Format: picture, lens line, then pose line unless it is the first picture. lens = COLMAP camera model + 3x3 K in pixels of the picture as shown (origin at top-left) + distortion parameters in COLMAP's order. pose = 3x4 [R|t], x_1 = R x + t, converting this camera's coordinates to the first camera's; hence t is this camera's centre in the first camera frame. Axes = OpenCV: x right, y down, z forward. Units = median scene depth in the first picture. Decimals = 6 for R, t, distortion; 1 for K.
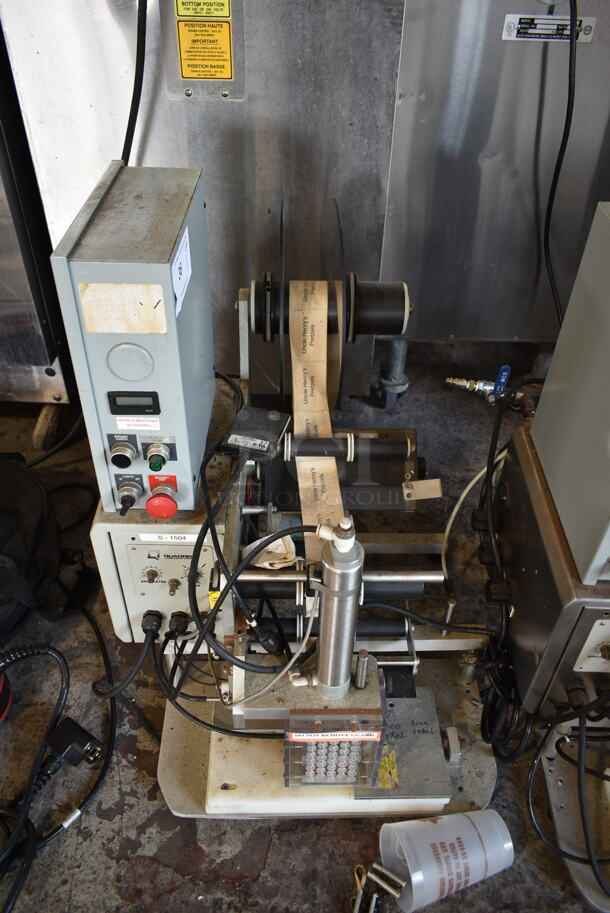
lens RADIAL K [[687.7, 0, 306.5], [0, 687.7, 457.3], [0, 0, 1]] dist [-0.027836, 0.007737]
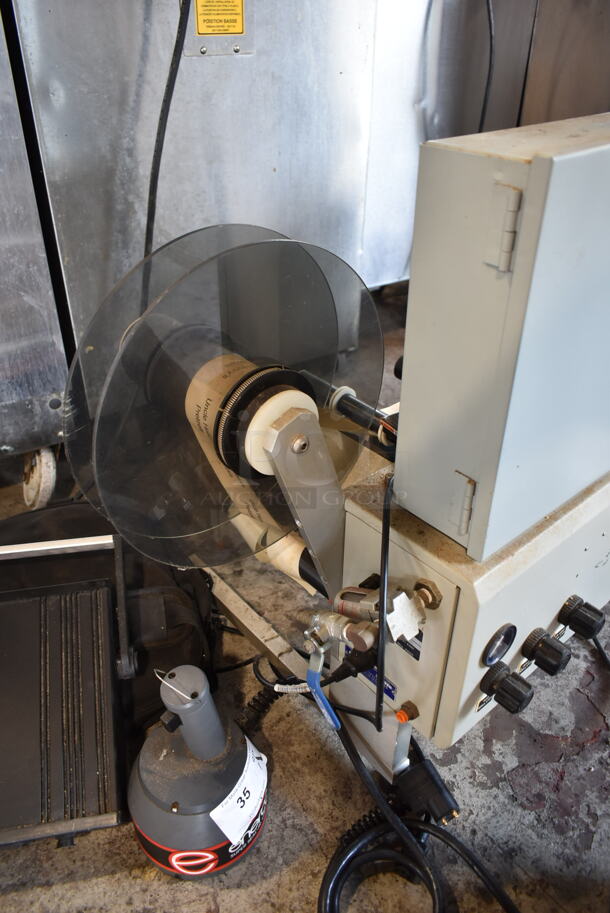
lens RADIAL K [[687.7, 0, 304.1], [0, 687.7, 456.6], [0, 0, 1]] dist [-0.027836, 0.007737]
pose [[0.846226, -0.309922, 0.433416, -0.735713], [0.353093, 0.935362, -0.020550, 0.093078], [-0.399032, 0.170427, 0.900960, 0.180063]]
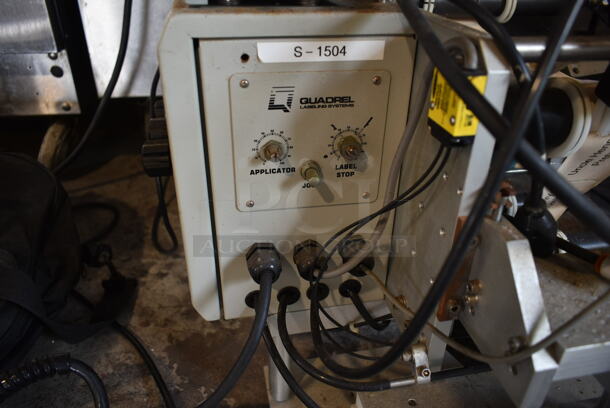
lens RADIAL K [[459.4, 0, 308.0], [0, 459.4, 204.1], [0, 0, 1]] dist [-0.027836, 0.007737]
pose [[0.983084, -0.097774, 0.154877, -0.241274], [0.122469, 0.979667, -0.158912, 0.254263], [-0.136190, 0.175191, 0.975069, 0.611091]]
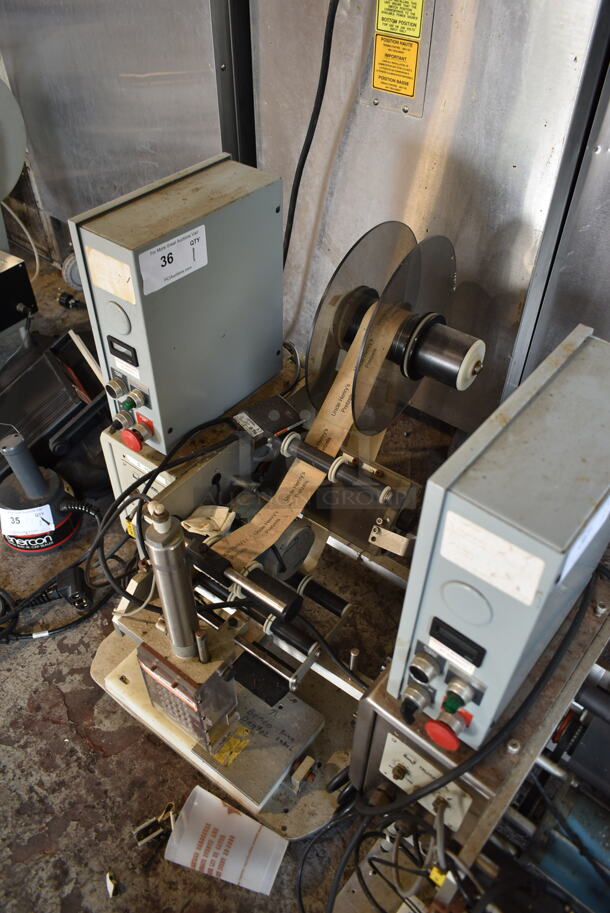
lens RADIAL K [[687.7, 0, 306.7], [0, 687.7, 458.4], [0, 0, 1]] dist [-0.027836, 0.007737]
pose [[0.788402, 0.419589, -0.449853, 0.499624], [-0.396919, 0.905662, 0.149103, -0.170529], [0.469977, 0.061002, 0.880568, 0.066082]]
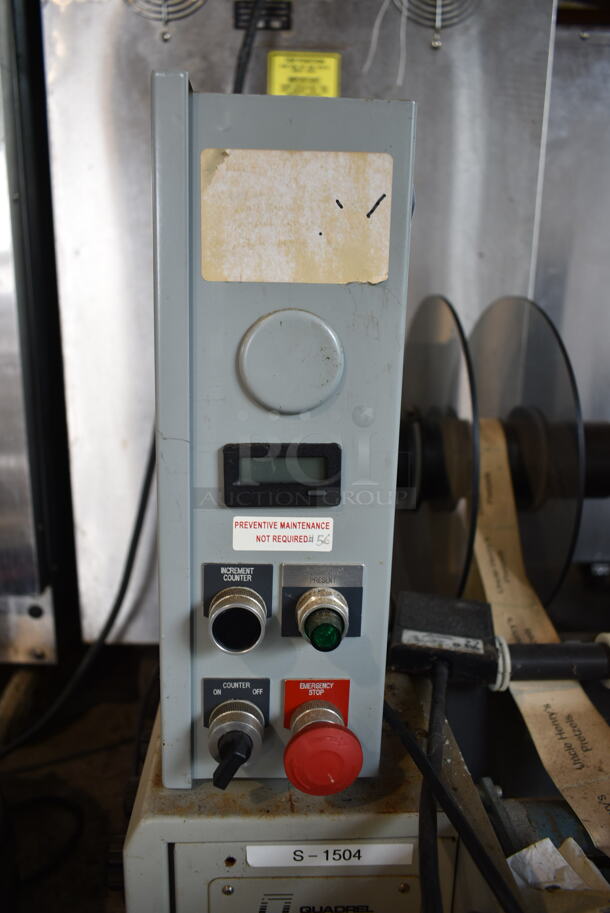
lens RADIAL K [[687.7, 0, 301.7], [0, 687.7, 458.2], [0, 0, 1]] dist [-0.027836, 0.007737]
pose [[0.999179, -0.016190, 0.037143, -0.198429], [0.031432, 0.888200, -0.458381, 0.083536], [-0.025569, 0.459172, 0.887979, 0.480134]]
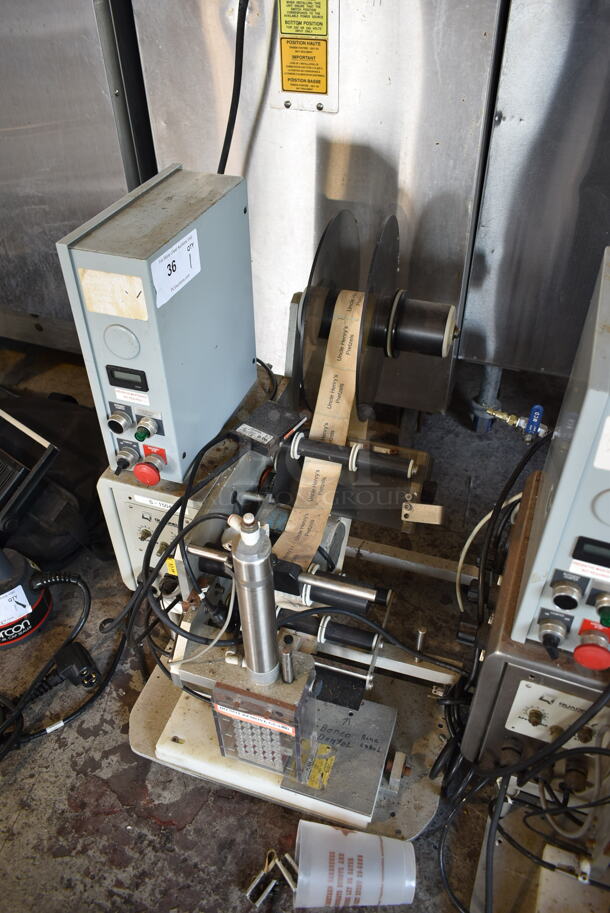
lens RADIAL K [[687.7, 0, 306.9], [0, 687.7, 457.6], [0, 0, 1]] dist [-0.027836, 0.007737]
pose [[0.942557, 0.190411, -0.274463, 0.285481], [-0.190296, 0.981347, 0.027303, -0.029343], [0.274542, 0.026494, 0.961210, -0.006272]]
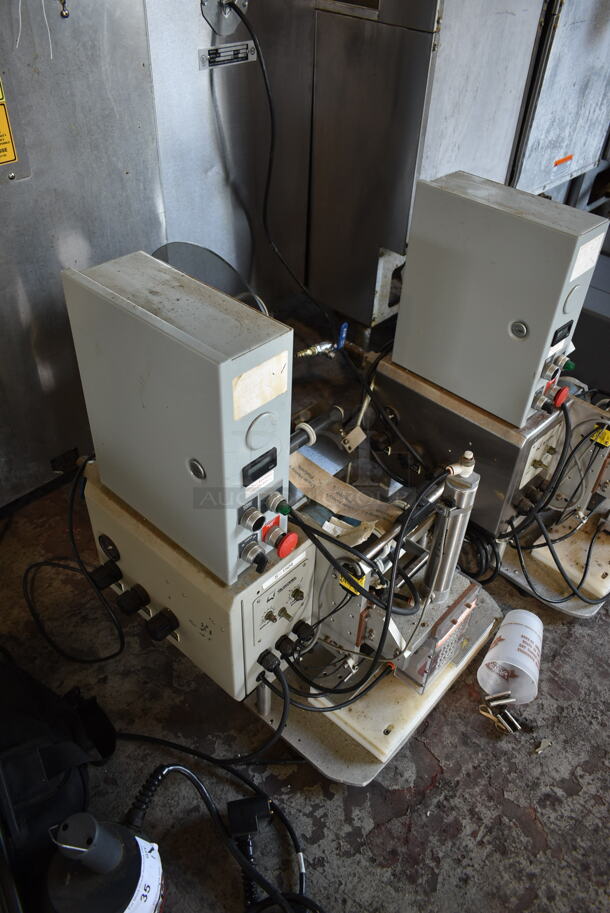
lens RADIAL K [[687.7, 0, 303.6], [0, 687.7, 454.1], [0, 0, 1]] dist [-0.027836, 0.007737]
pose [[0.681142, -0.476698, 0.555702, -0.621354], [0.462462, 0.868545, 0.178209, -0.200707], [-0.567604, 0.135605, 0.812057, 0.060067]]
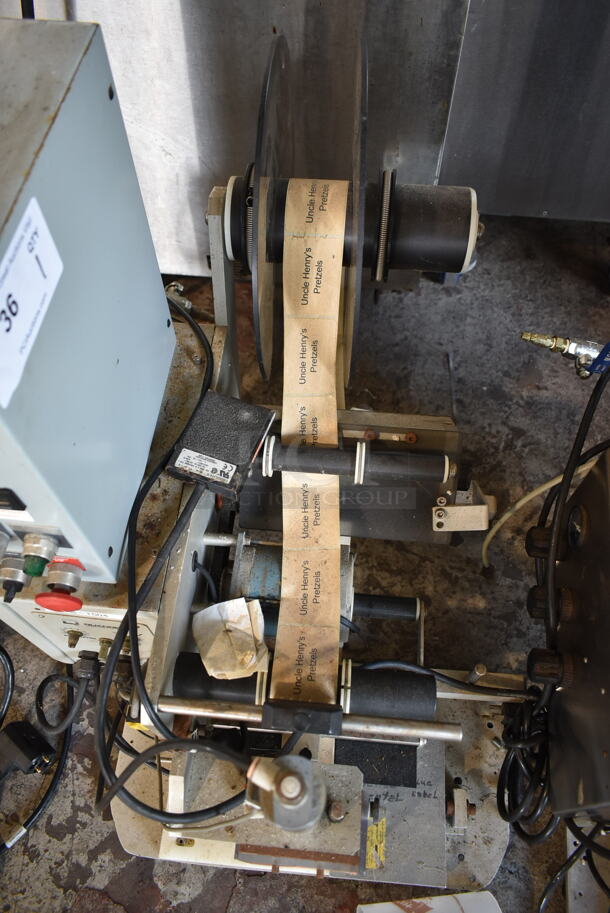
lens RADIAL K [[687.7, 0, 304.0], [0, 687.7, 453.1], [0, 0, 1]] dist [-0.027836, 0.007737]
pose [[0.993956, 0.074685, -0.080460, 0.064365], [-0.043185, 0.939833, 0.338893, -0.260917], [0.100929, -0.333370, 0.937378, 0.366126]]
